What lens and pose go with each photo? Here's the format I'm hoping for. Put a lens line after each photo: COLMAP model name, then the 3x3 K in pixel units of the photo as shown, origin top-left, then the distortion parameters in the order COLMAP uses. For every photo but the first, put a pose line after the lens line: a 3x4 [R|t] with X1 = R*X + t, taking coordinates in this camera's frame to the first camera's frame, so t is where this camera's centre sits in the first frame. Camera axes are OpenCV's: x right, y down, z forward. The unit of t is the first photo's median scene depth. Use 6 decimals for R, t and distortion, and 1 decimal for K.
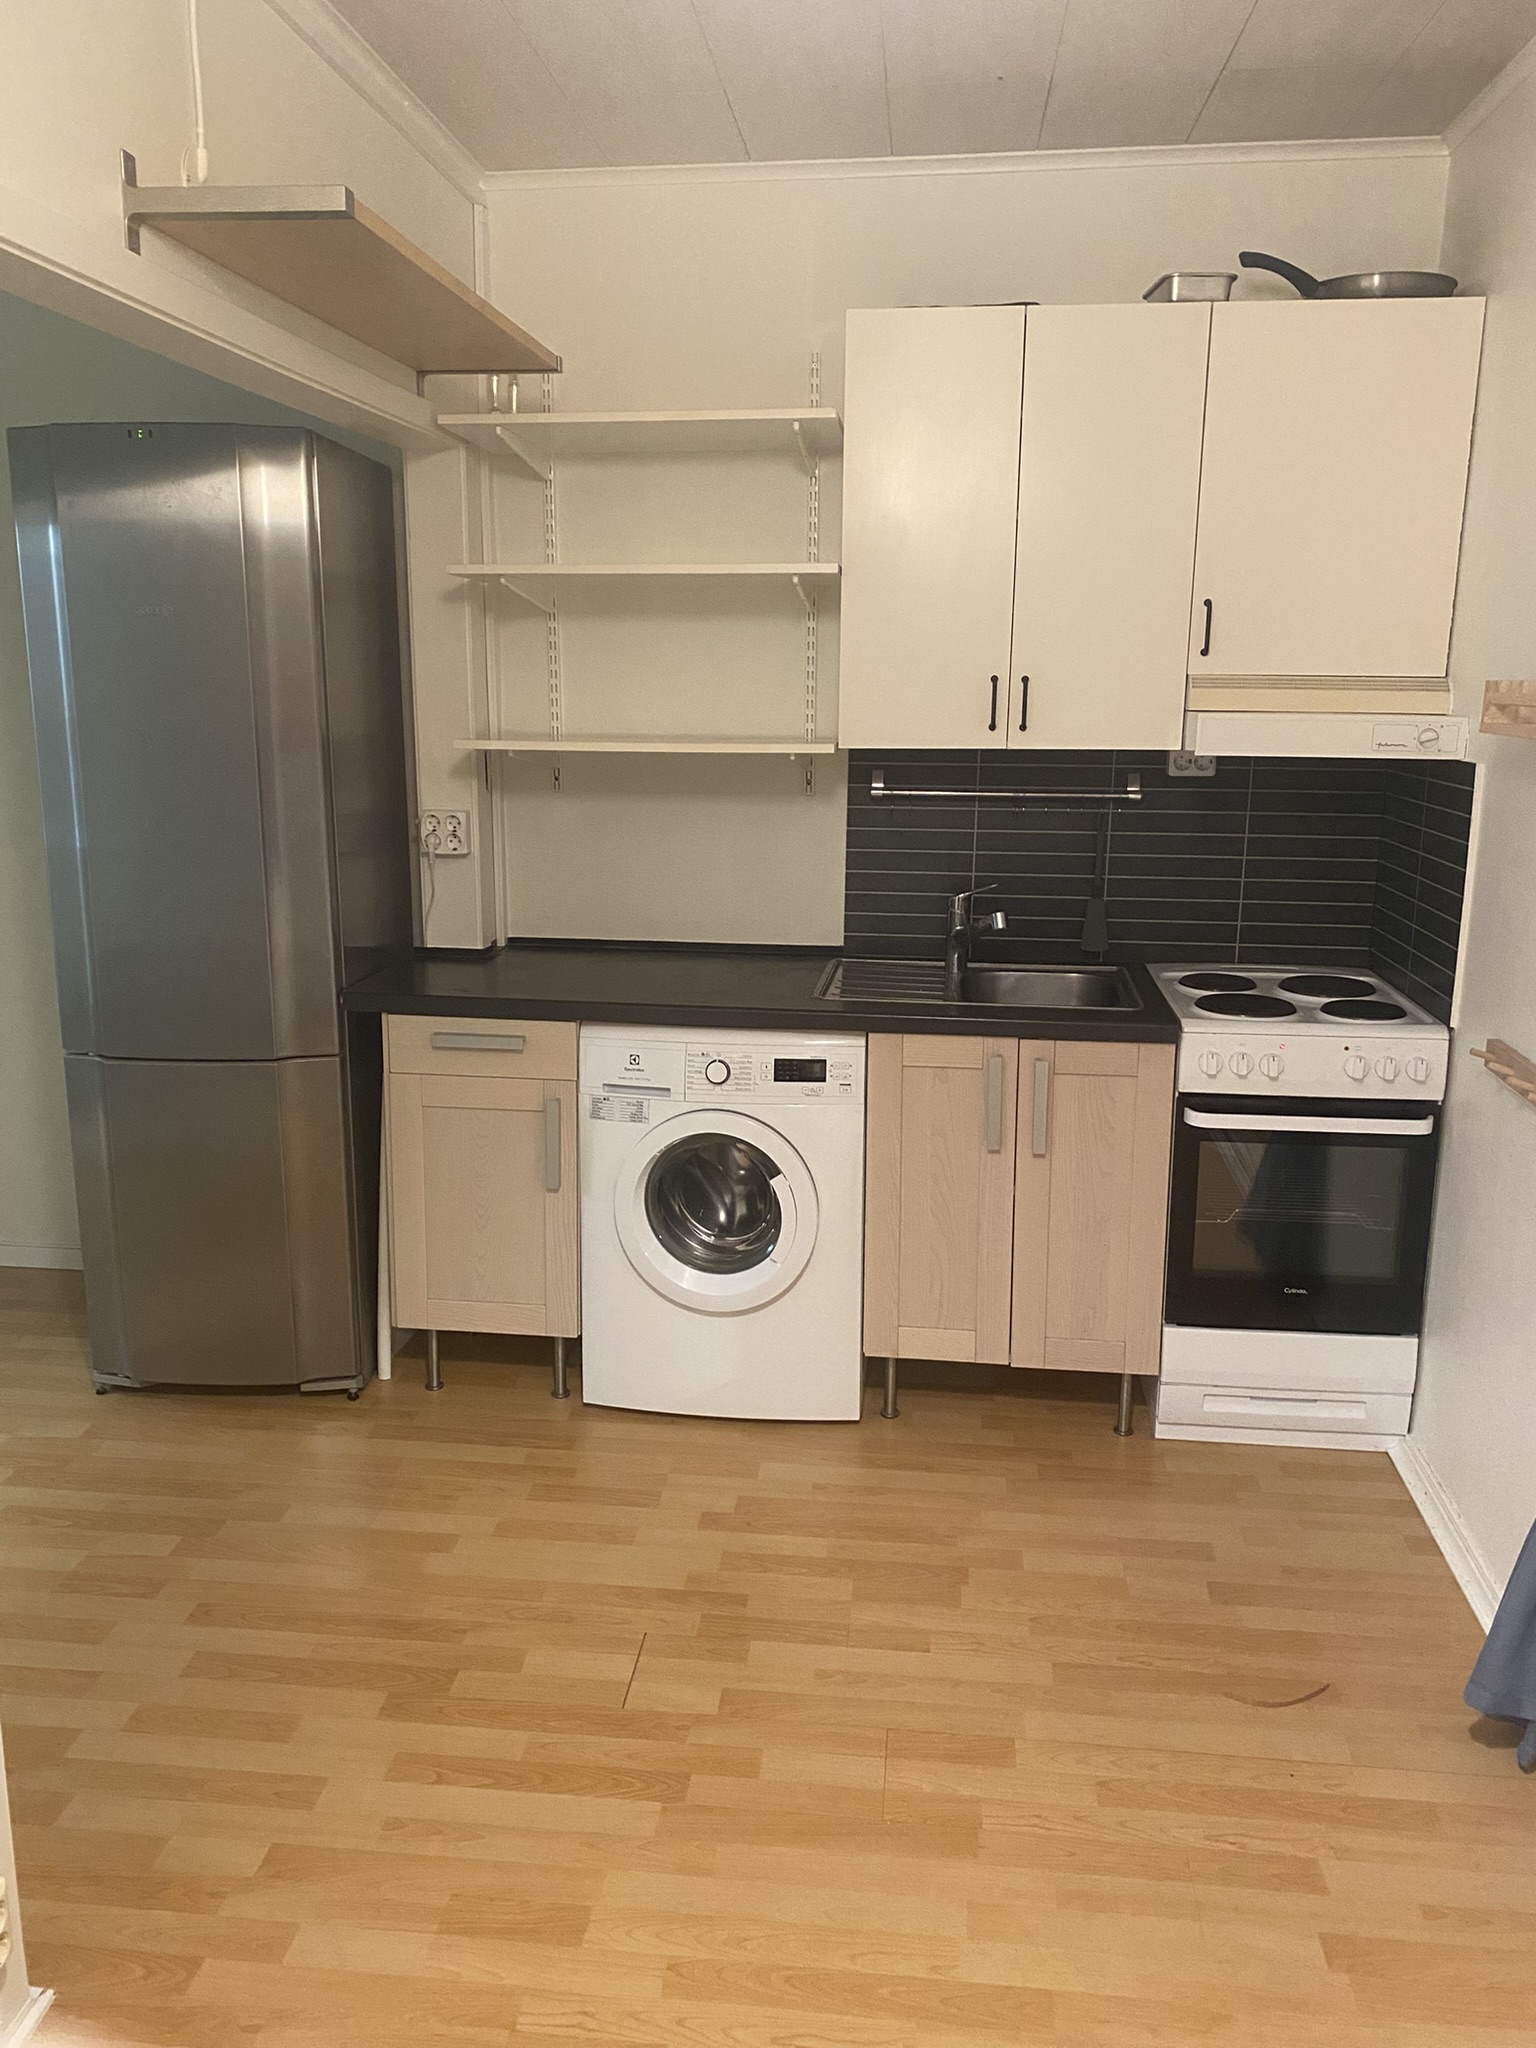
lens RADIAL K [[1547.3, 0, 776.0], [0, 1547.3, 1025.1], [0, 0, 1]] dist [0.008237, -0.000880]
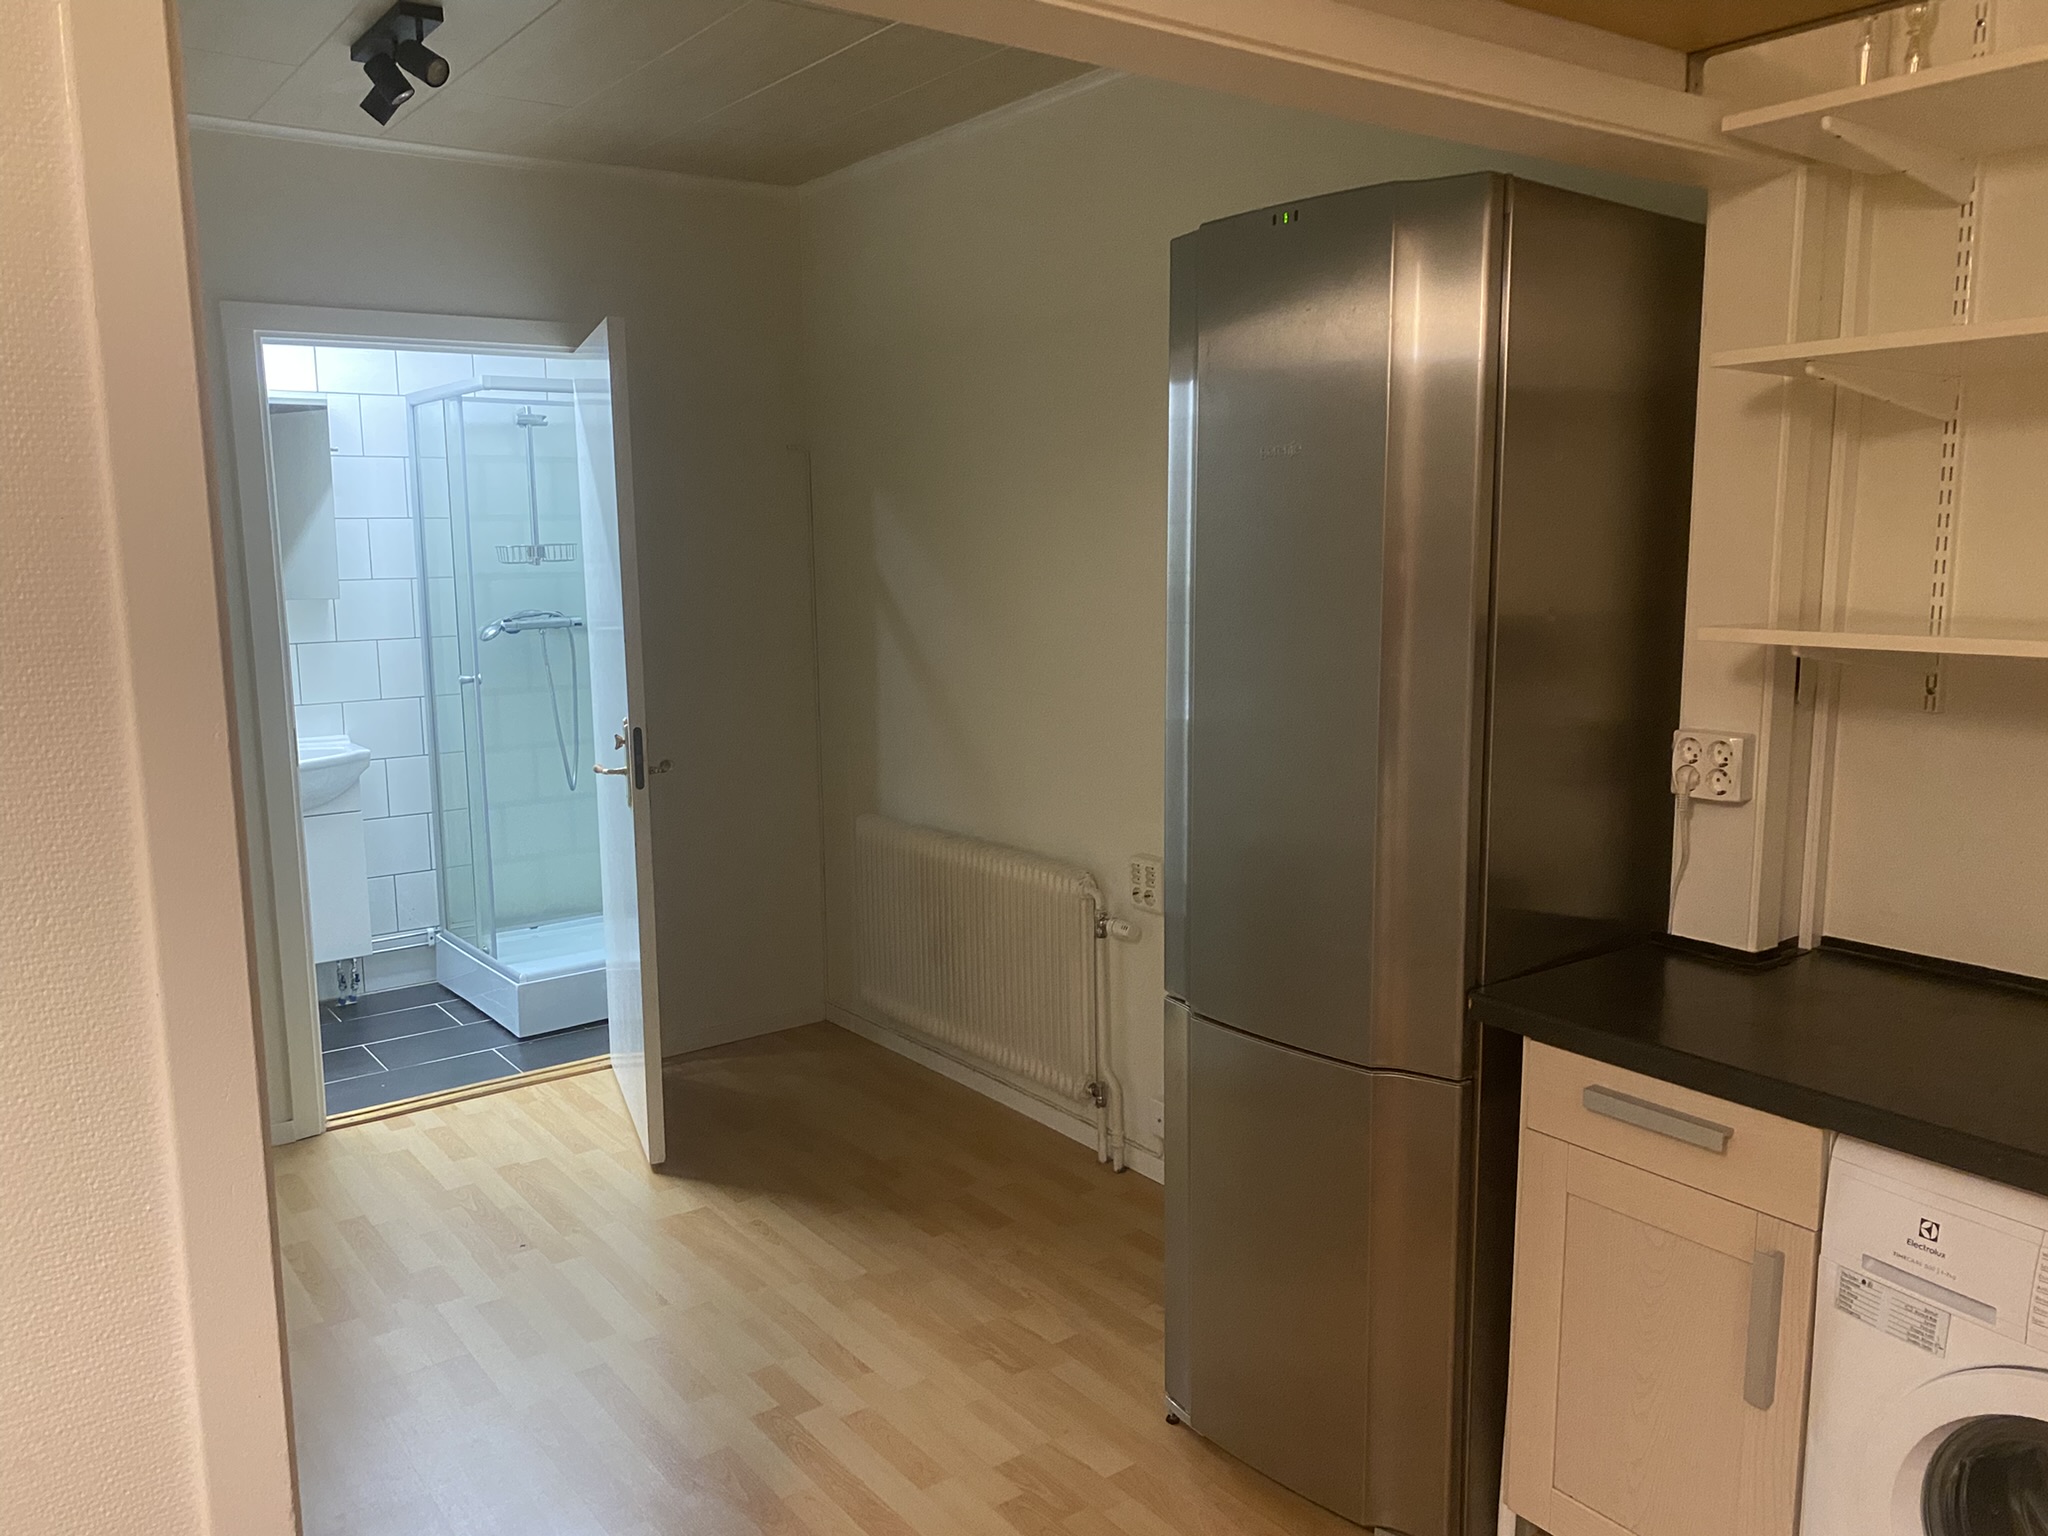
lens RADIAL K [[1547.3, 0, 1021.5], [0, 1547.3, 771.4], [0, 0, 1]] dist [0.008237, -0.000880]
pose [[0.681757, 0.092409, -0.725719, 0.066983], [-0.146421, 0.989154, -0.011598, -0.079668], [0.716777, 0.114167, 0.687893, 0.381802]]
